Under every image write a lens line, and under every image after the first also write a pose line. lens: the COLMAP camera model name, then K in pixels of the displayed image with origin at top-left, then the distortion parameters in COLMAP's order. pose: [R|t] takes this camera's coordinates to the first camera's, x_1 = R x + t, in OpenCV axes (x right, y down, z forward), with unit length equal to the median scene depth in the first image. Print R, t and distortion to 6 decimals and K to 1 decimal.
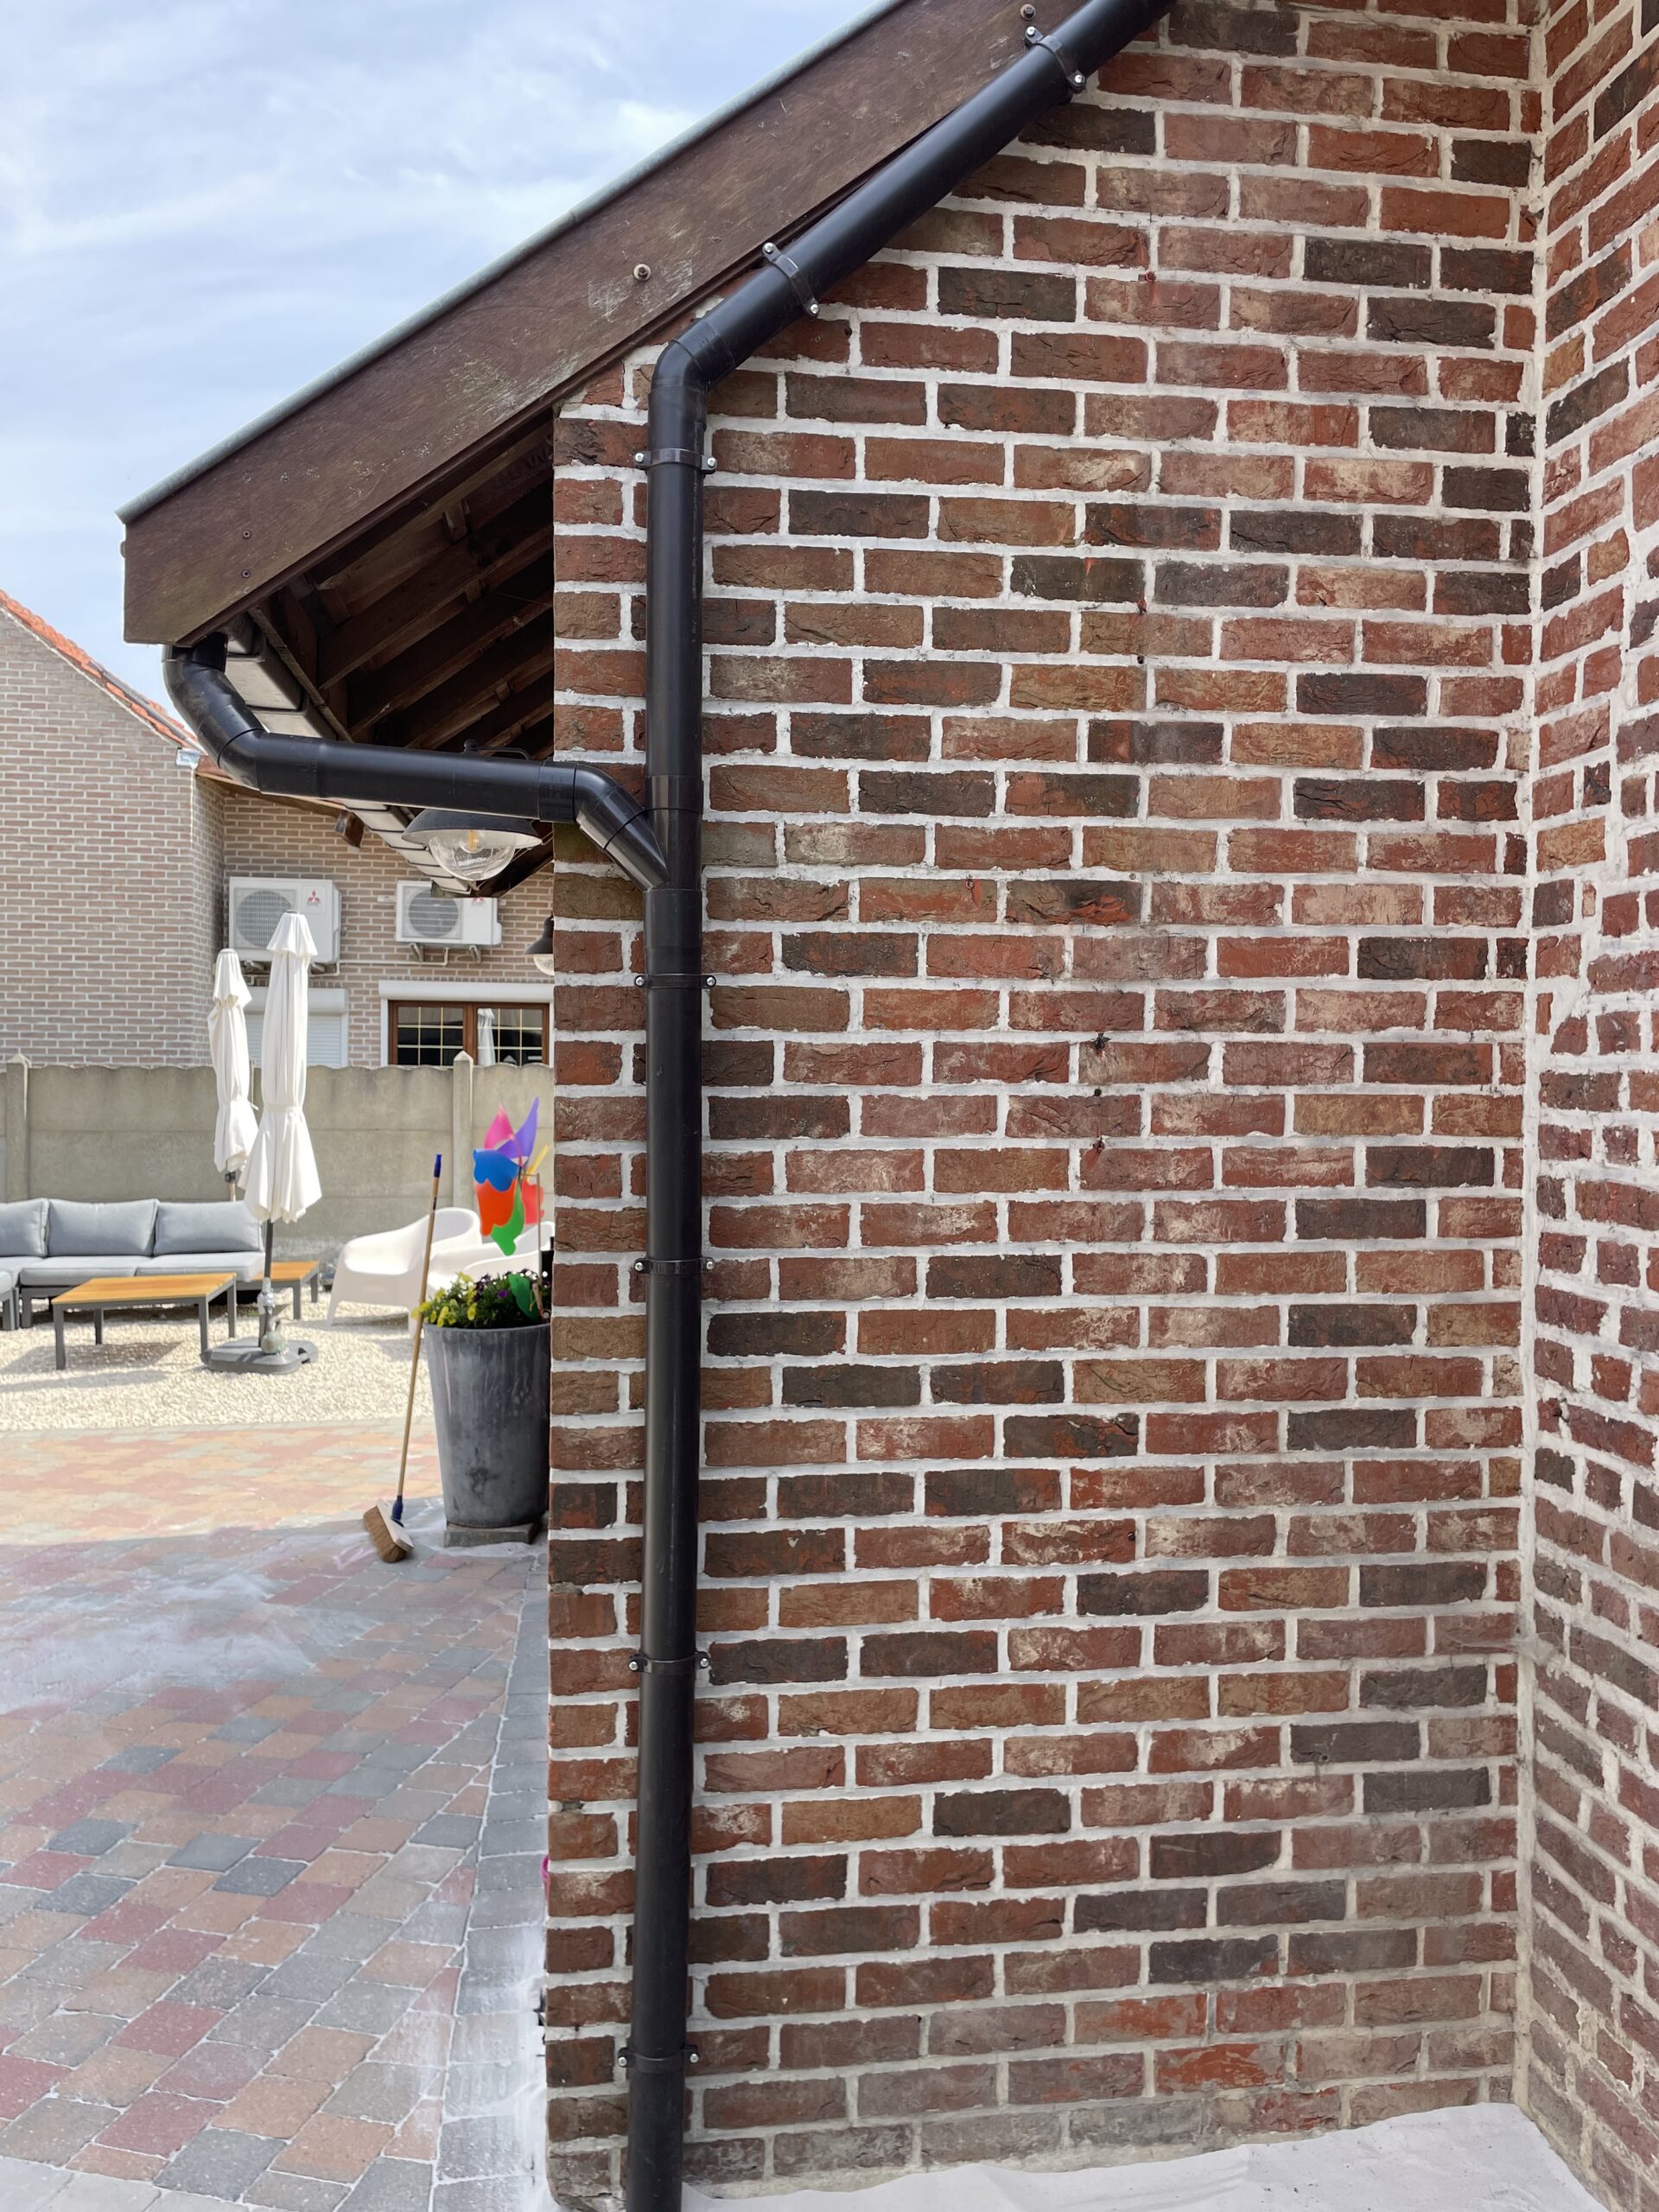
lens RADIAL K [[1693.9, 0, 821.1], [0, 1693.9, 1082.6], [0, 0, 1]] dist [0.079660, -0.119870]
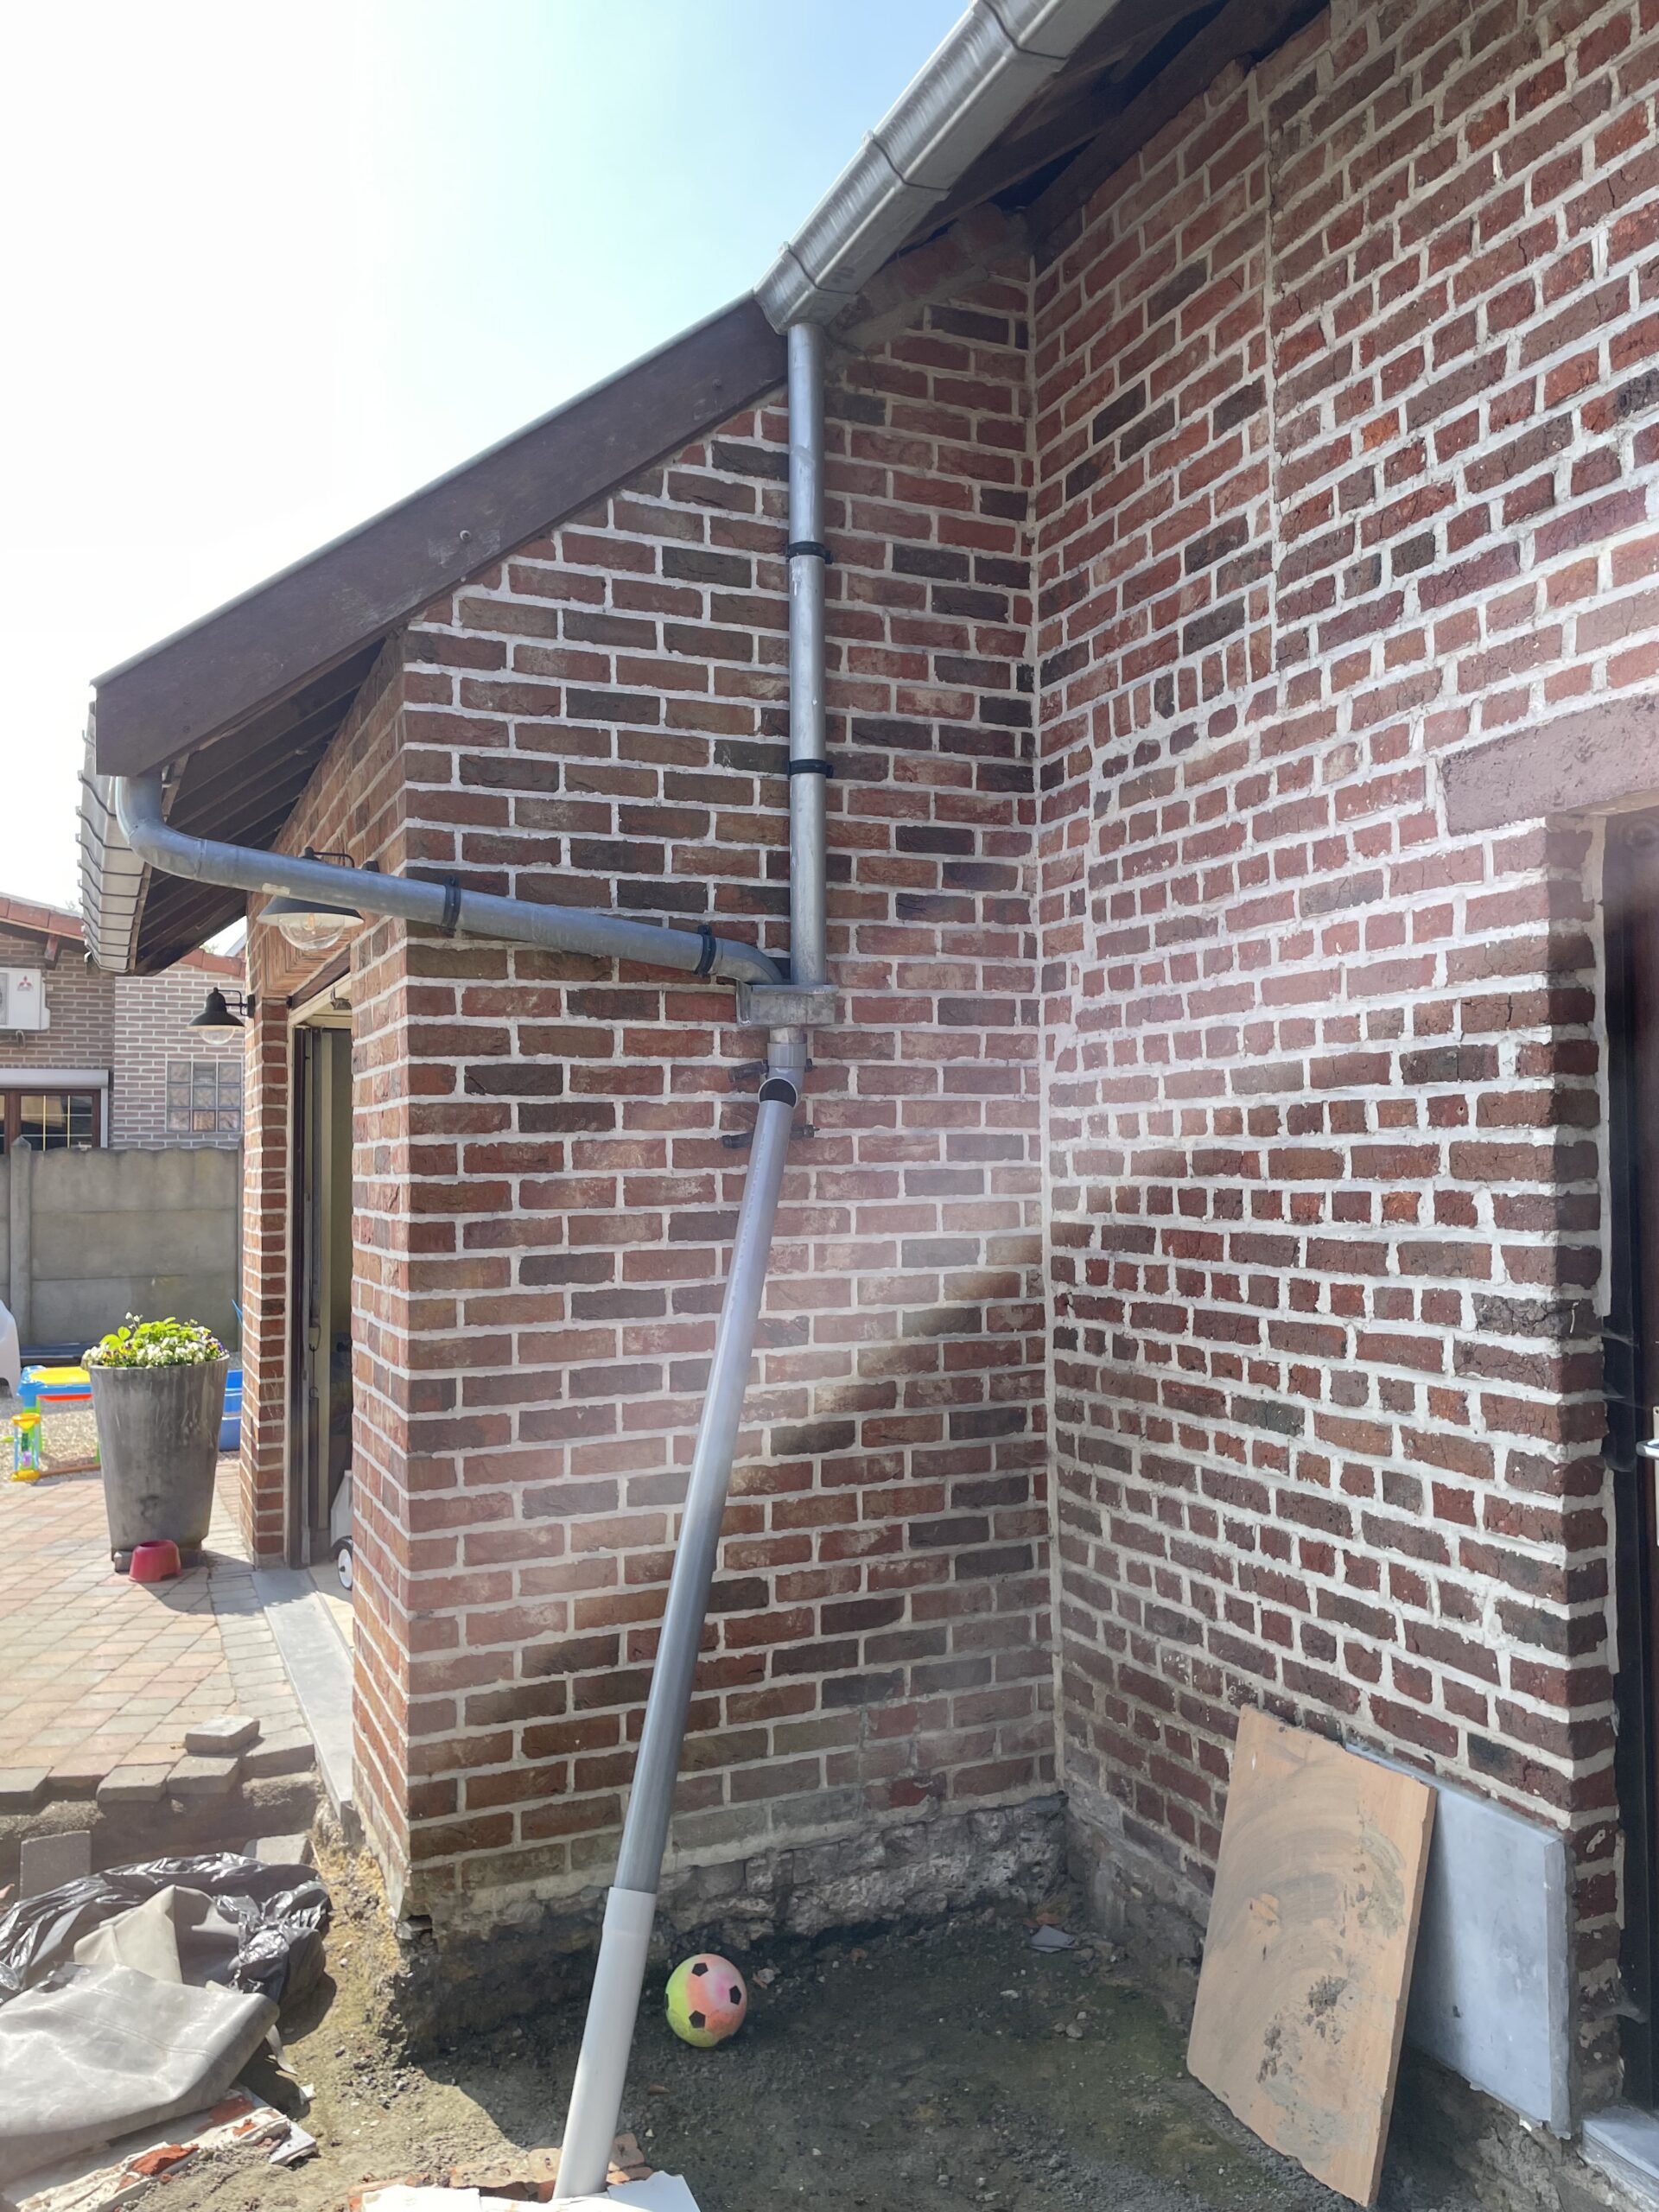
lens RADIAL K [[1693.9, 0, 821.1], [0, 1693.9, 1082.6], [0, 0, 1]] dist [0.079660, -0.119870]
pose [[0.959752, -0.006062, 0.280785, -0.215921], [0.022126, 0.998292, -0.054073, 0.071893], [-0.279978, 0.058109, 0.958246, -0.427314]]
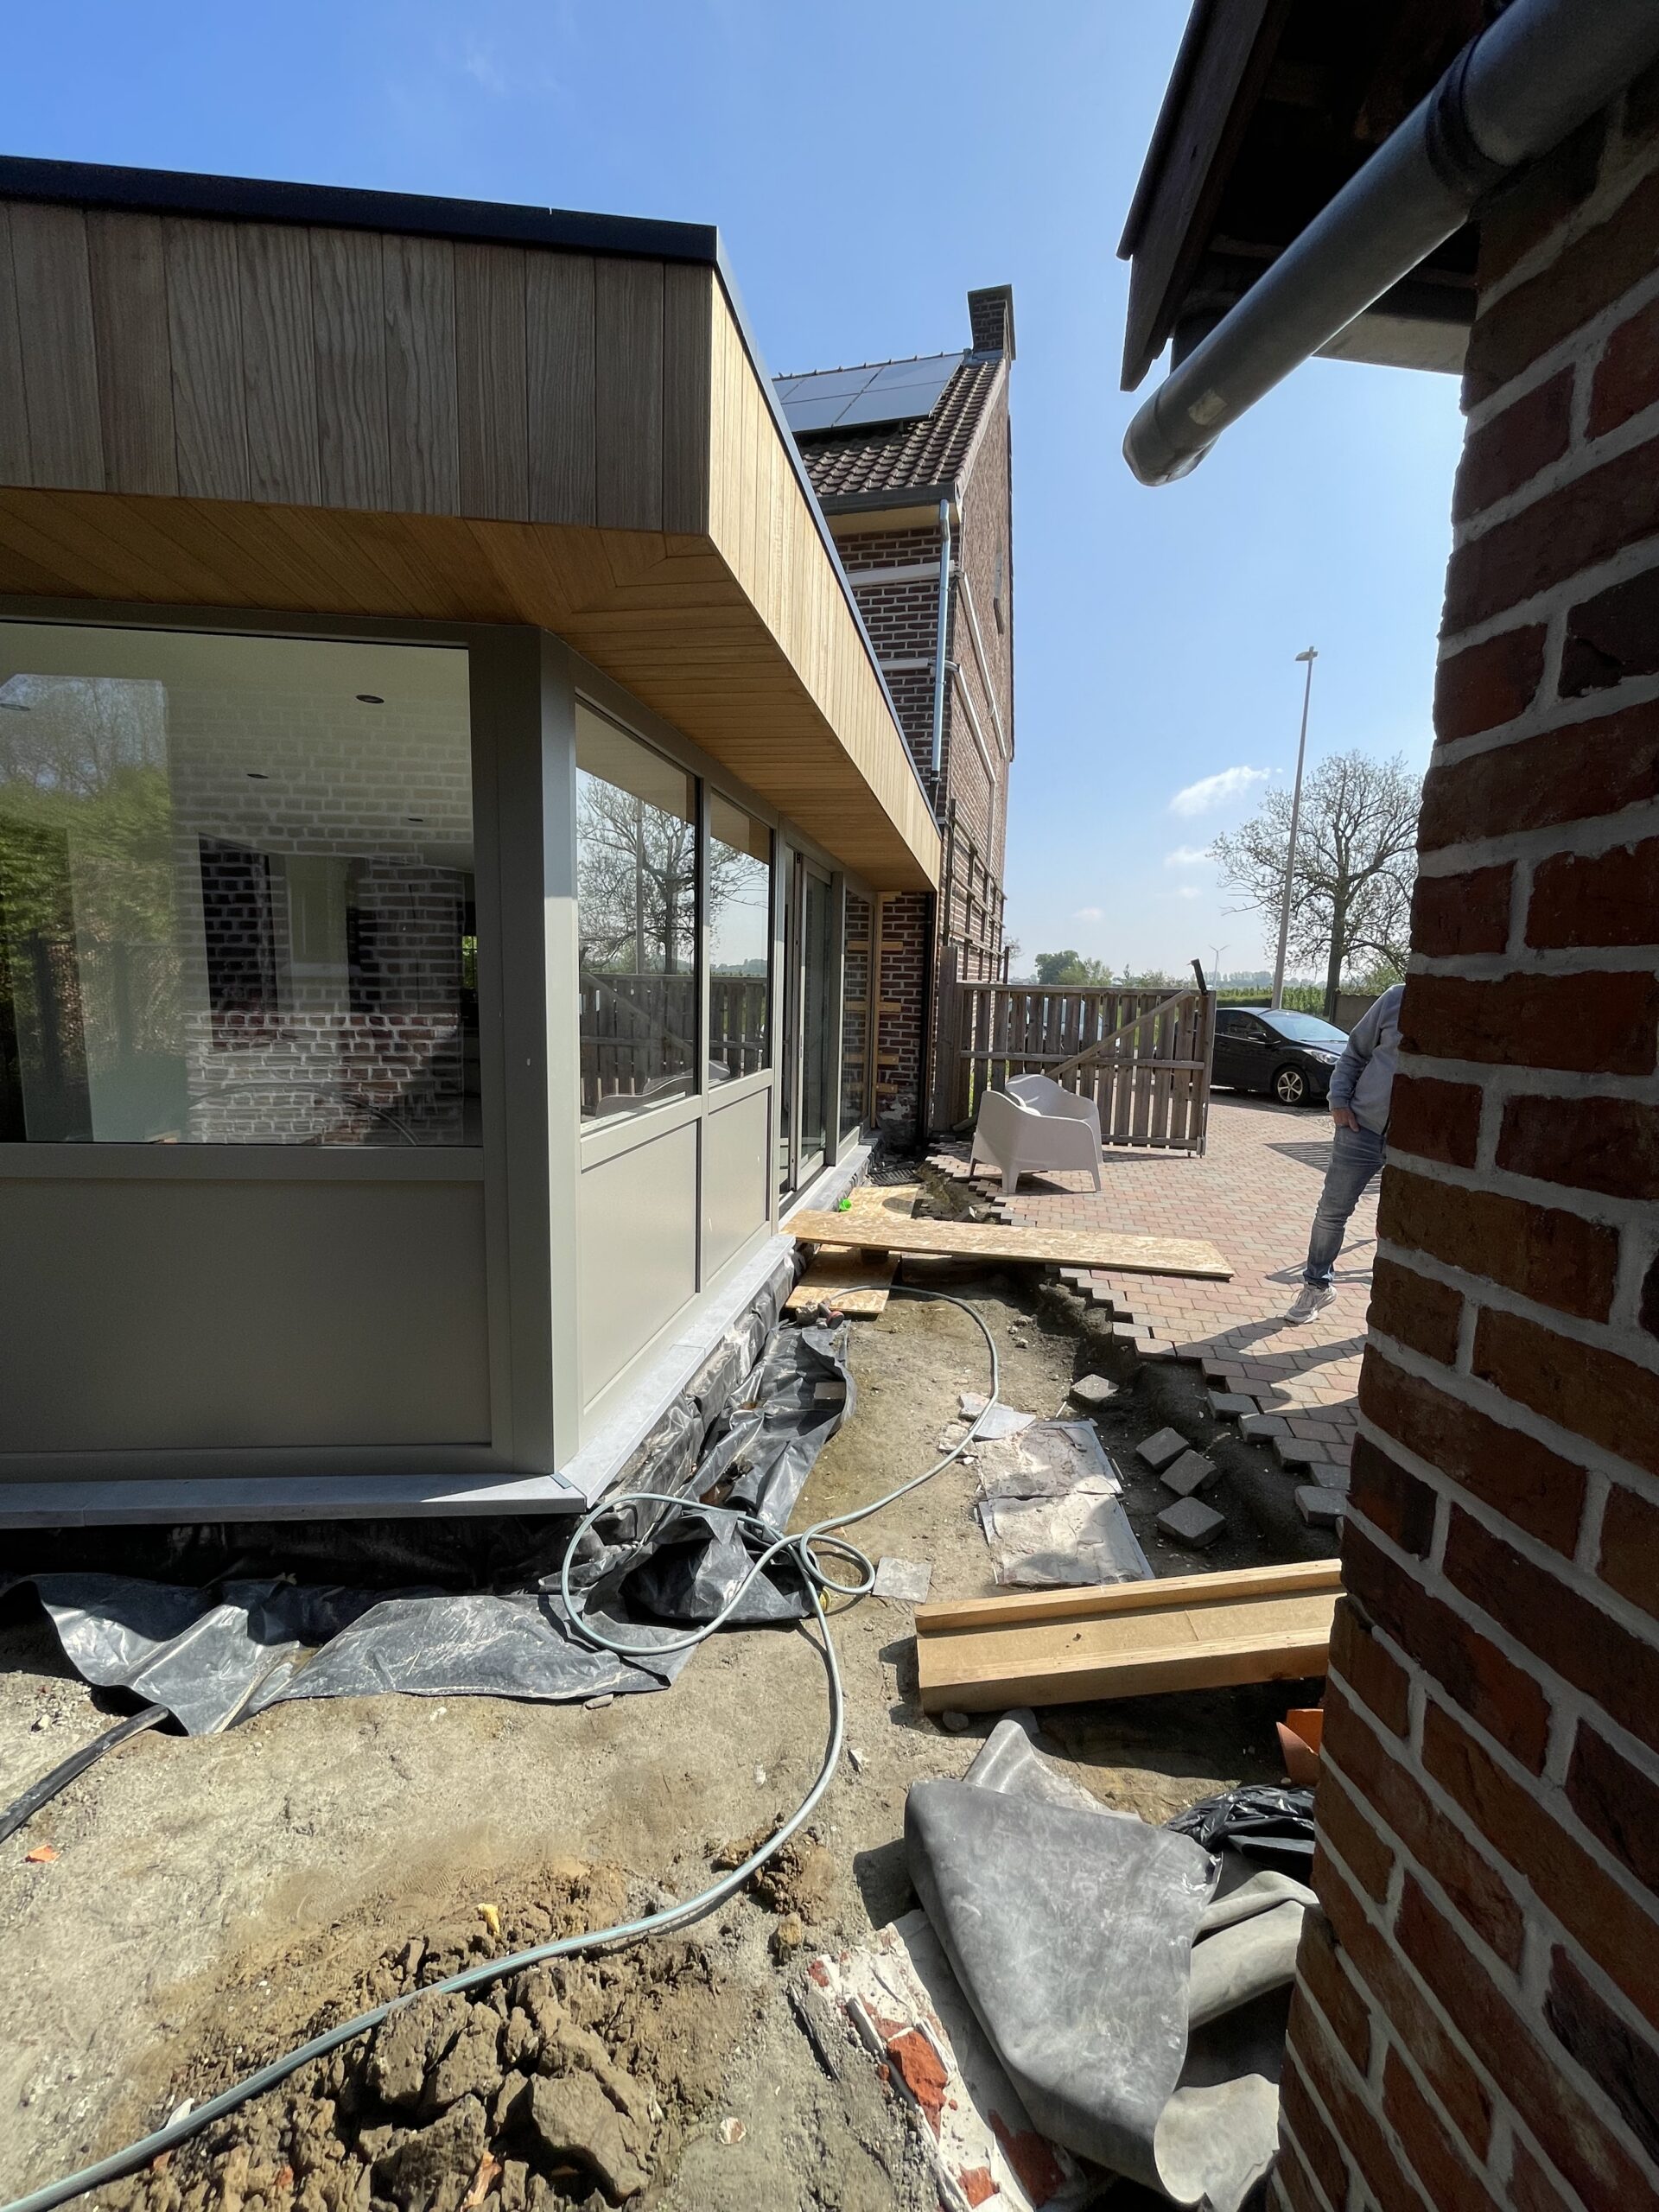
lens RADIAL K [[894.3, 0, 830.8], [0, 894.3, 1107.7], [0, 0, 1]] dist [-0.002071, -0.000334]
pose [[-0.034797, 0.127894, -0.991177, 0.145137], [-0.040859, 0.990767, 0.129276, 0.083652], [0.998559, 0.044997, -0.029250, 0.788488]]
